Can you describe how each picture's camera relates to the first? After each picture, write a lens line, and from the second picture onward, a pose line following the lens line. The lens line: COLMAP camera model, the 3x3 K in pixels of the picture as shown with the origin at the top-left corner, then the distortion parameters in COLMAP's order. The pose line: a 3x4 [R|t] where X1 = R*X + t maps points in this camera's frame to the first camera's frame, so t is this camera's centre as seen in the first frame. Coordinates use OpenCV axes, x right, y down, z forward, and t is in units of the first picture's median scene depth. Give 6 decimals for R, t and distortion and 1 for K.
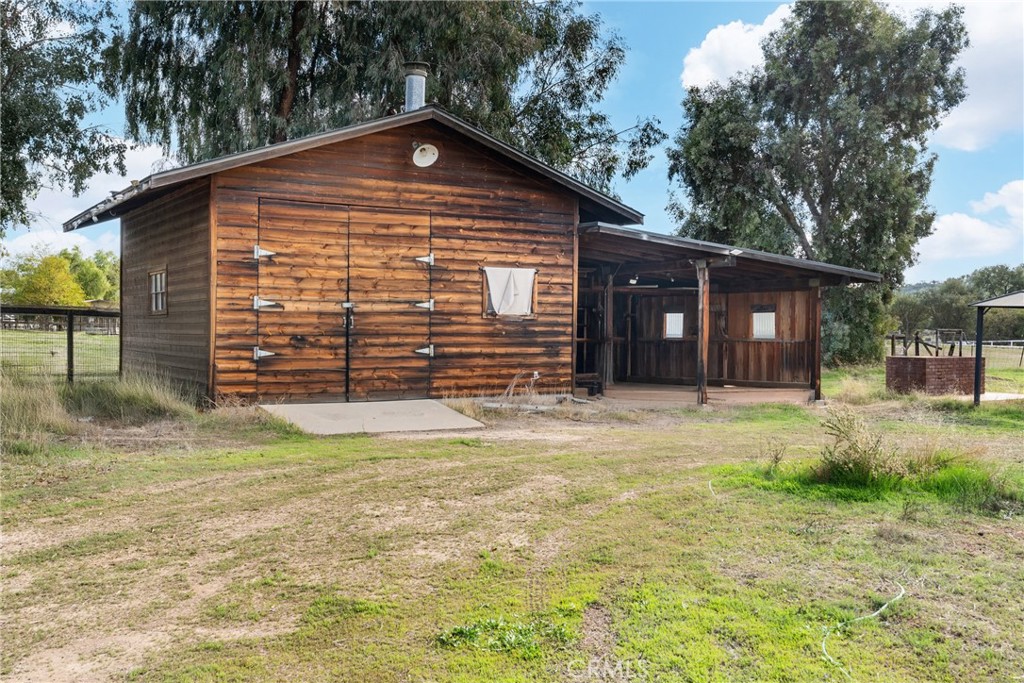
lens RADIAL K [[999.4, 0, 511.5], [0, 999.4, 338.6], [0, 0, 1]] dist [0.003062, 0.000000]
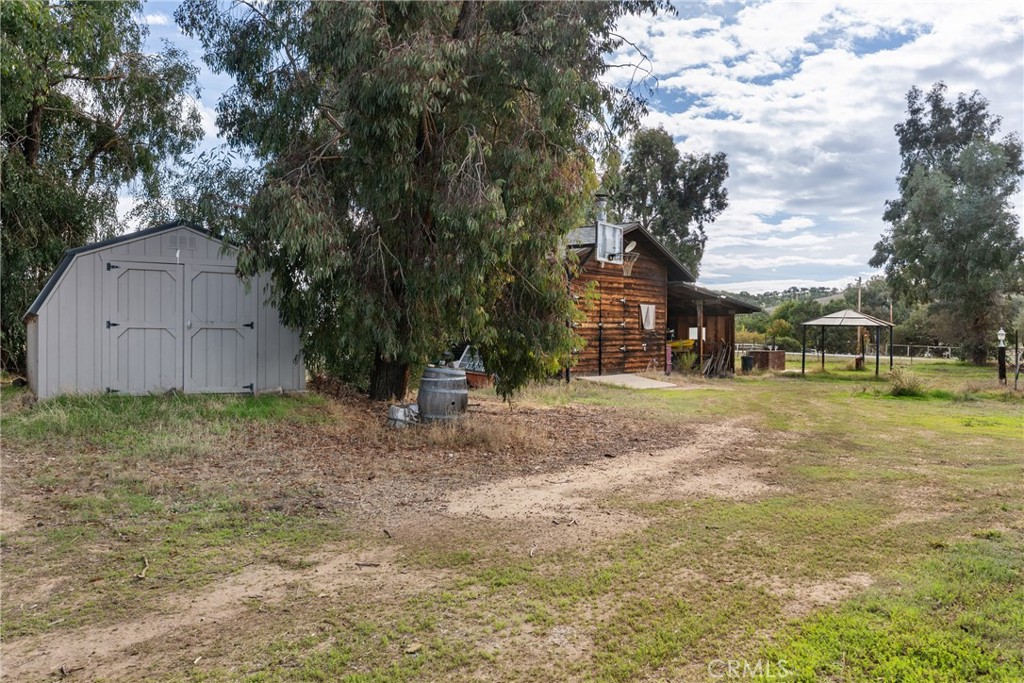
lens RADIAL K [[816.8, 0, 512.7], [0, 816.8, 341.4], [0, 0, 1]] dist [0.000290, 0.000121]
pose [[0.924027, -0.011017, 0.382168, -0.858129], [0.014812, 0.999866, -0.006988, 0.006643], [-0.382039, 0.012118, 0.924067, -0.349631]]
